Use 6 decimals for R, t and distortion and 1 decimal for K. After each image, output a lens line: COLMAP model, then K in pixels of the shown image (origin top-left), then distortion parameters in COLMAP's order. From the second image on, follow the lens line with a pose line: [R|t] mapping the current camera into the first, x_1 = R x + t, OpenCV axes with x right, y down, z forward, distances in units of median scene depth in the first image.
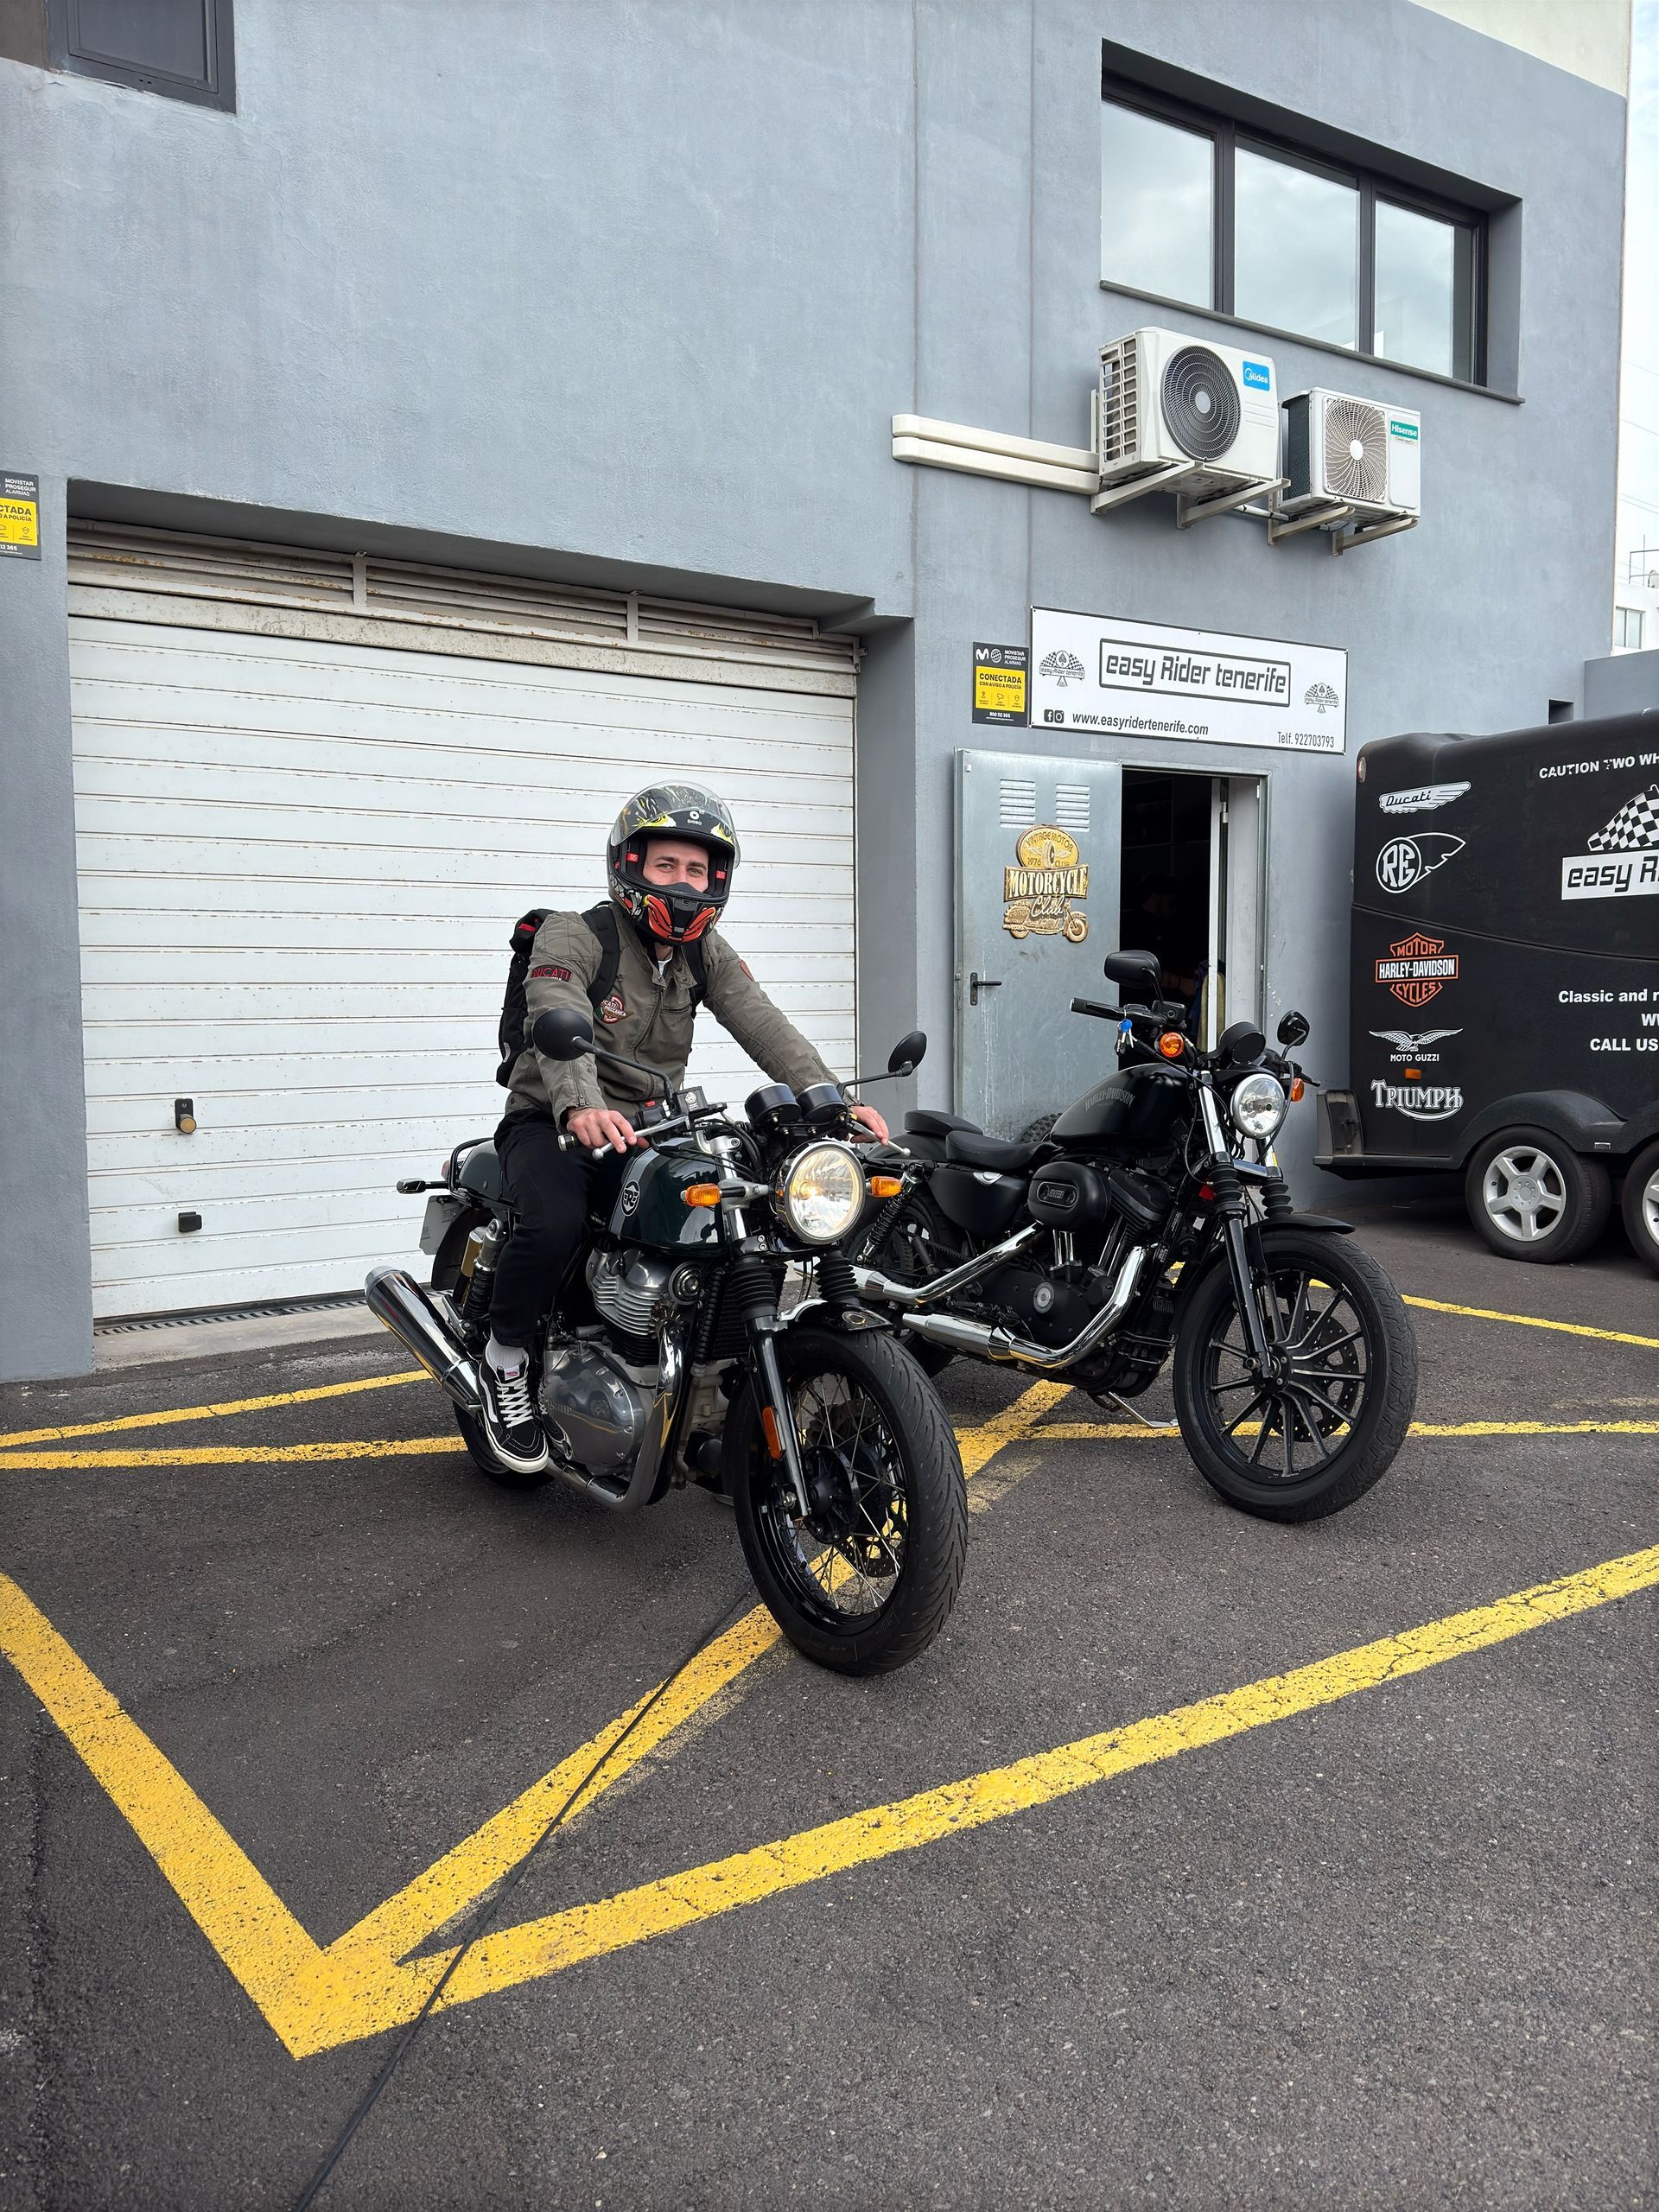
lens RADIAL K [[1808.2, 0, 843.9], [0, 1808.2, 1100.5], [0, 0, 1]] dist [0.173699, -0.299300]
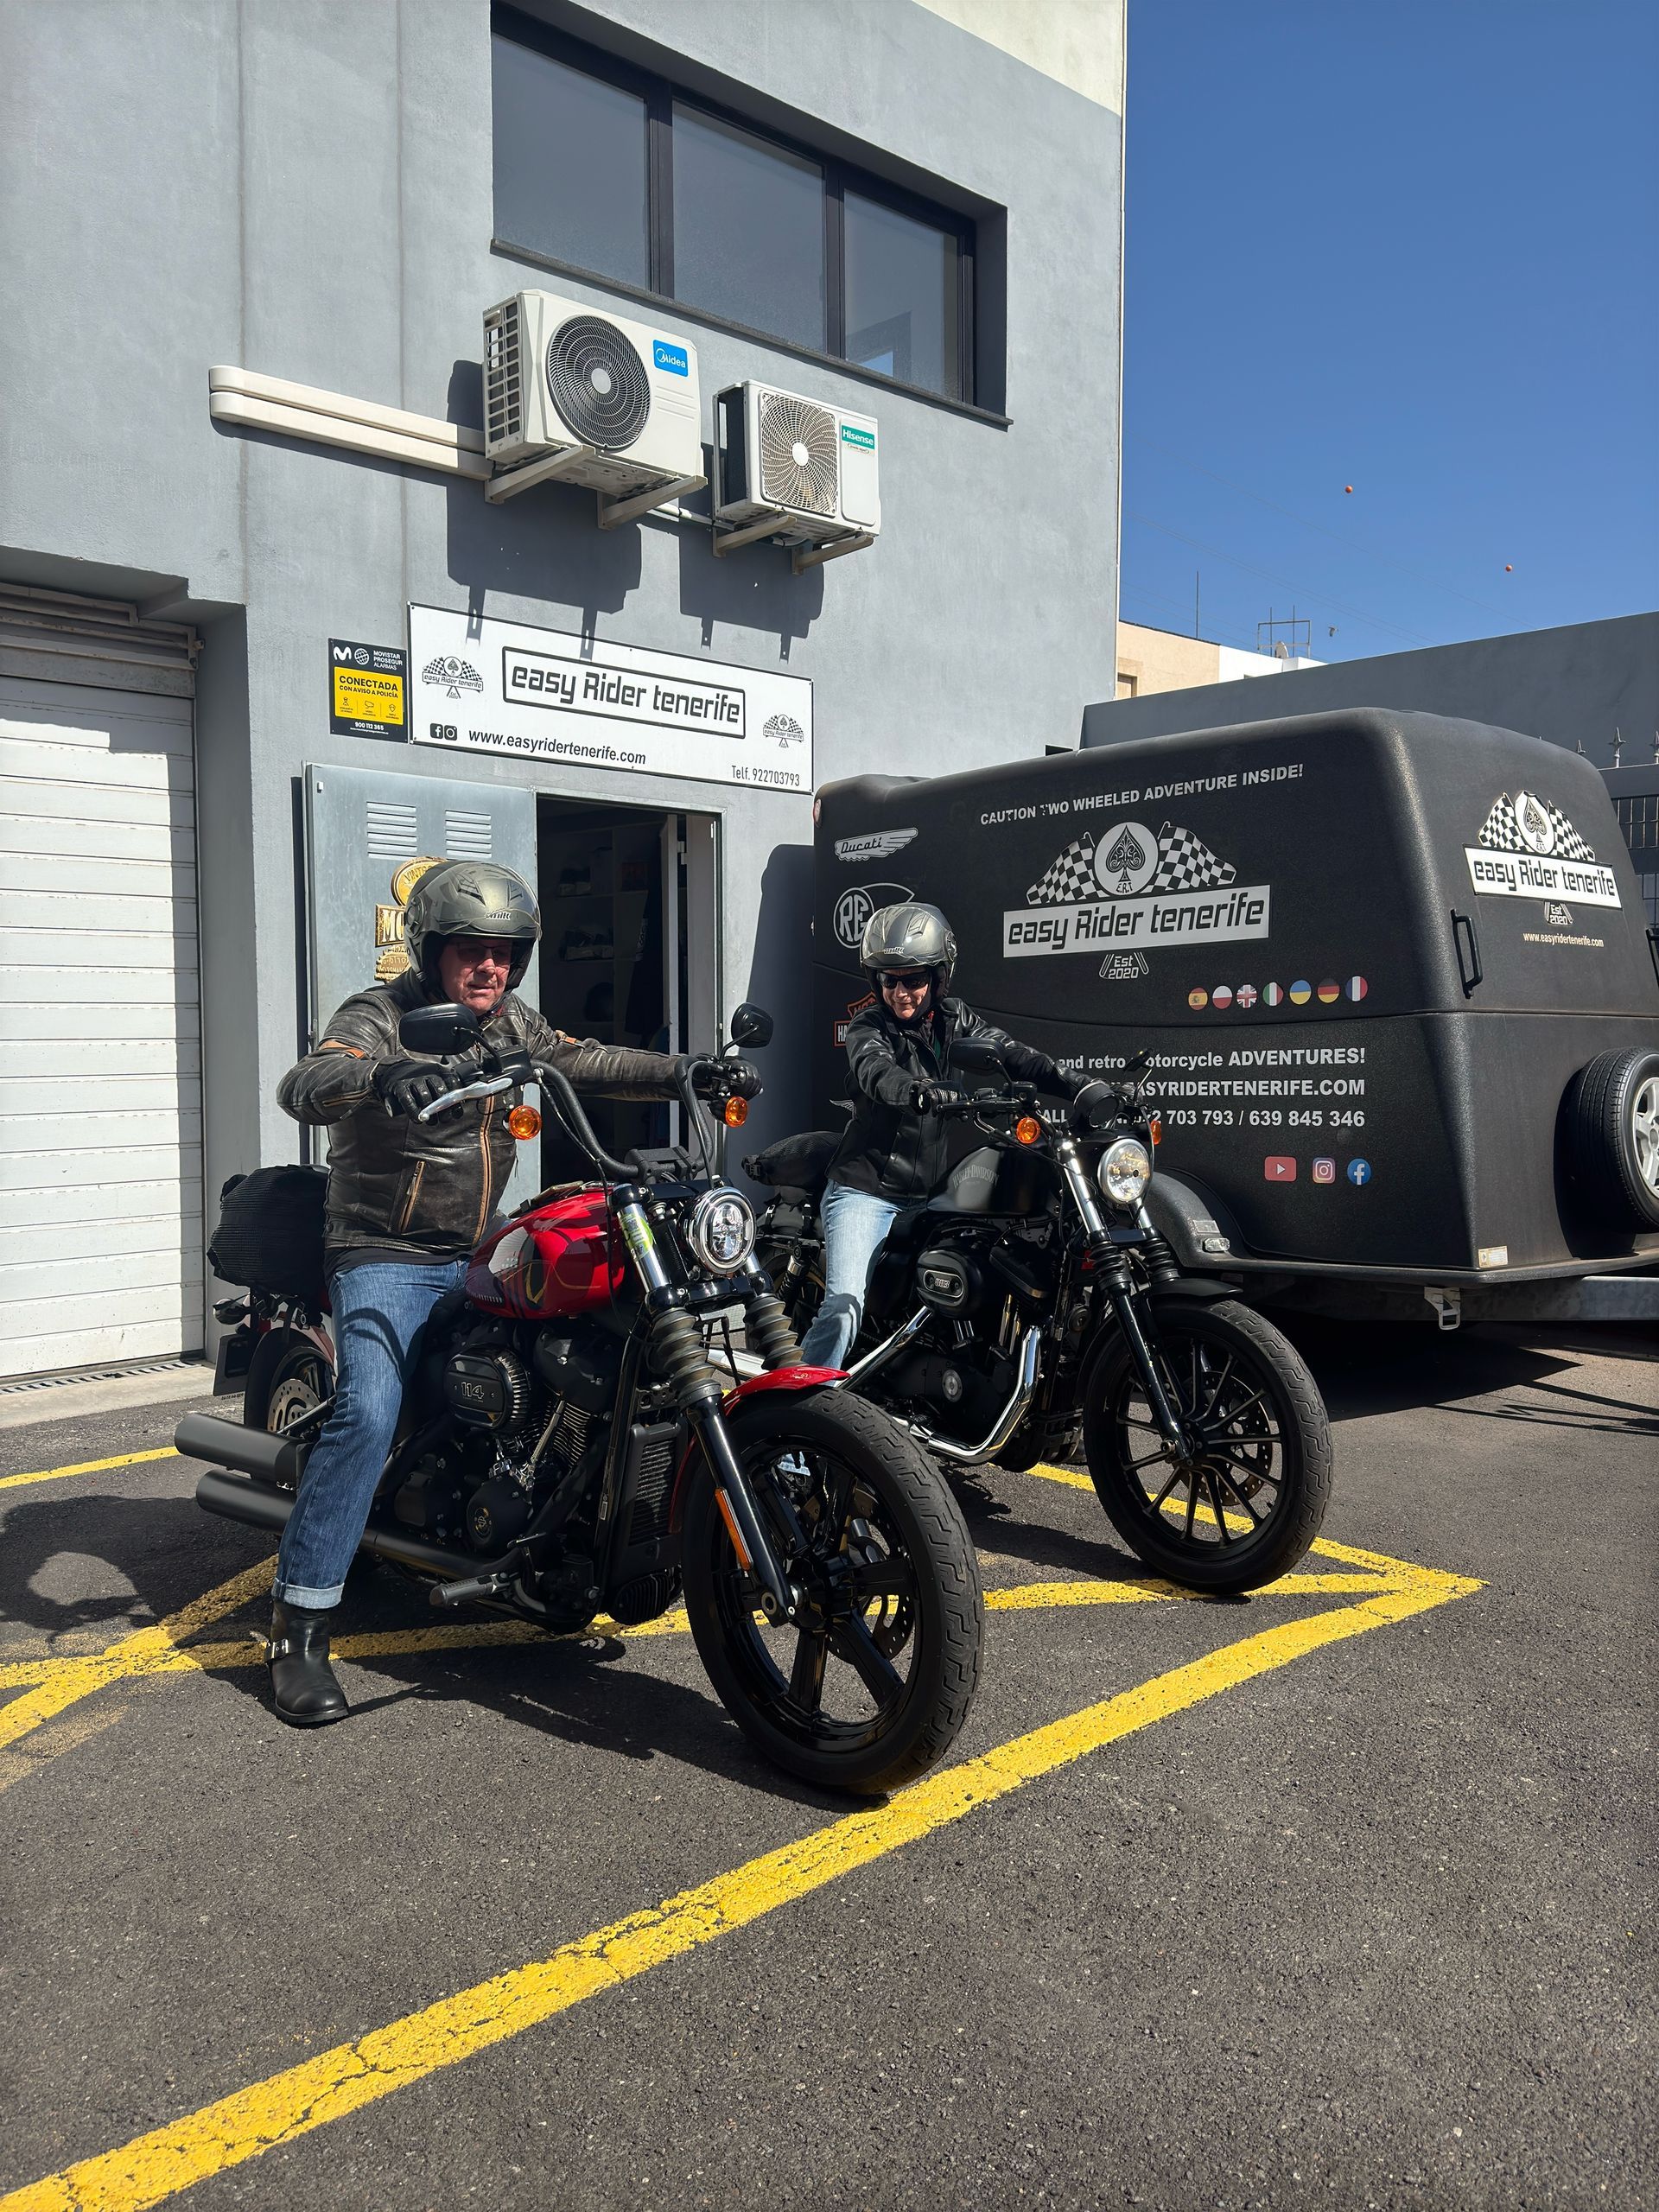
lens RADIAL K [[1790.1, 0, 842.7], [0, 1790.1, 1107.0], [0, 0, 1]] dist [0.205319, -0.433440]
pose [[0.987080, -0.001946, 0.160219, 0.166472], [0.005396, 0.999763, -0.021103, -0.015869], [-0.160140, 0.021694, 0.986856, 0.134246]]
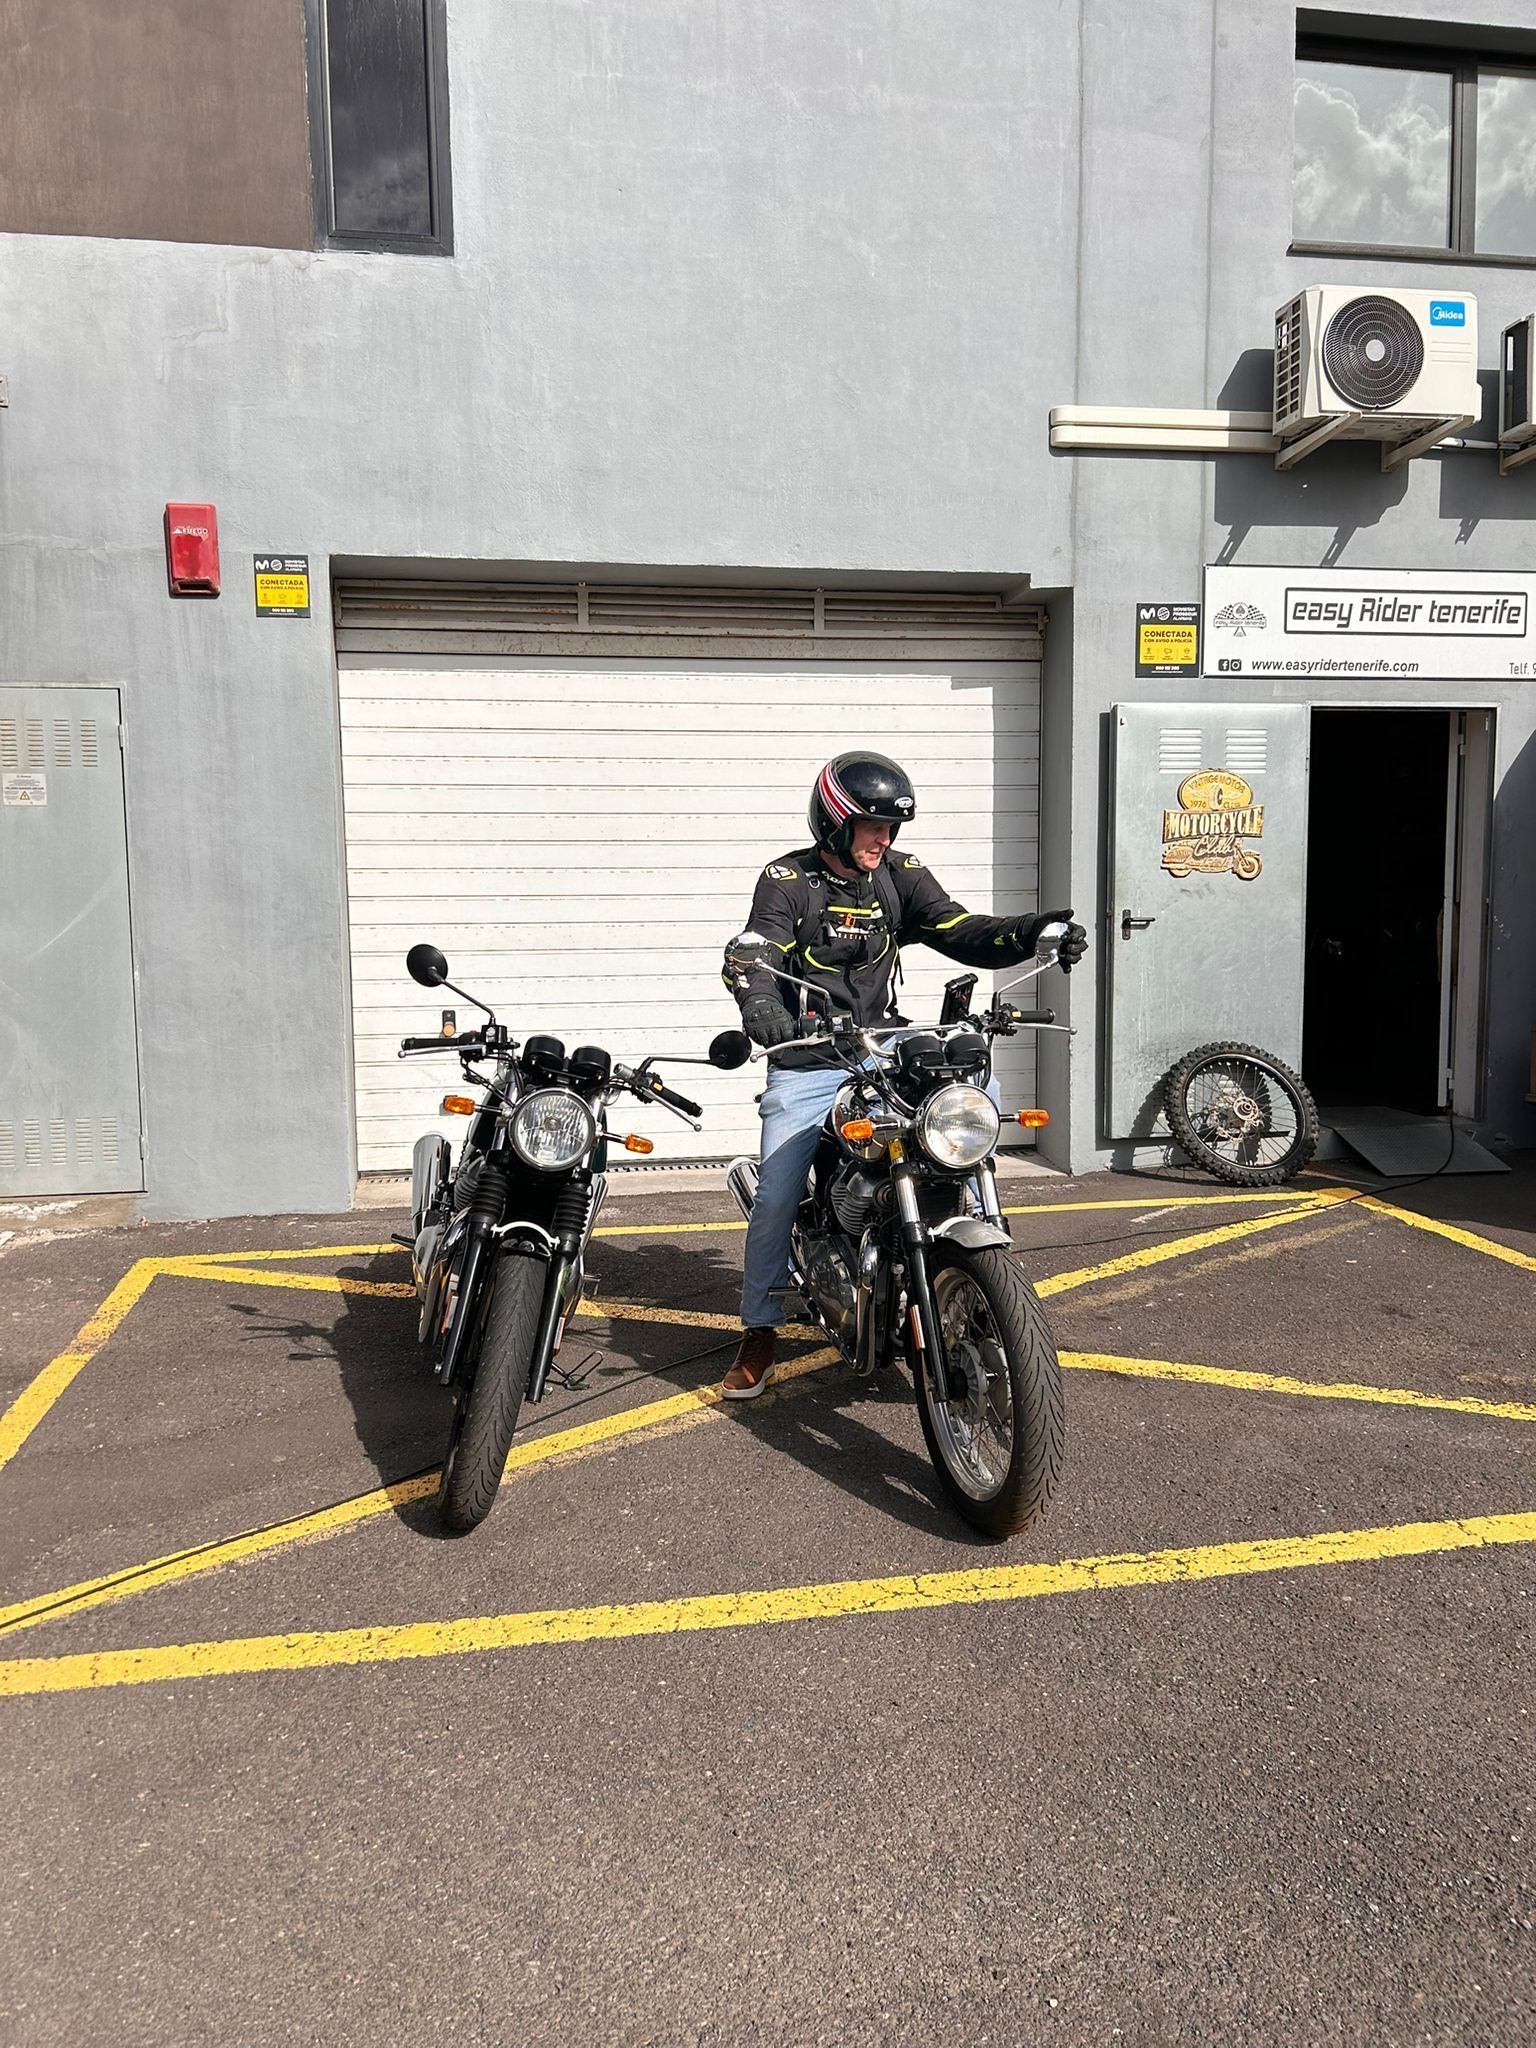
lens RADIAL K [[1540.0, 0, 765.1], [0, 1540.0, 1042.7], [0, 0, 1]] dist [0.035967, -0.028462]
pose [[0.905158, 0.038509, -0.423328, 0.264749], [-0.023276, 0.998884, 0.041099, -0.023550], [0.424438, -0.027347, 0.905044, 0.070596]]
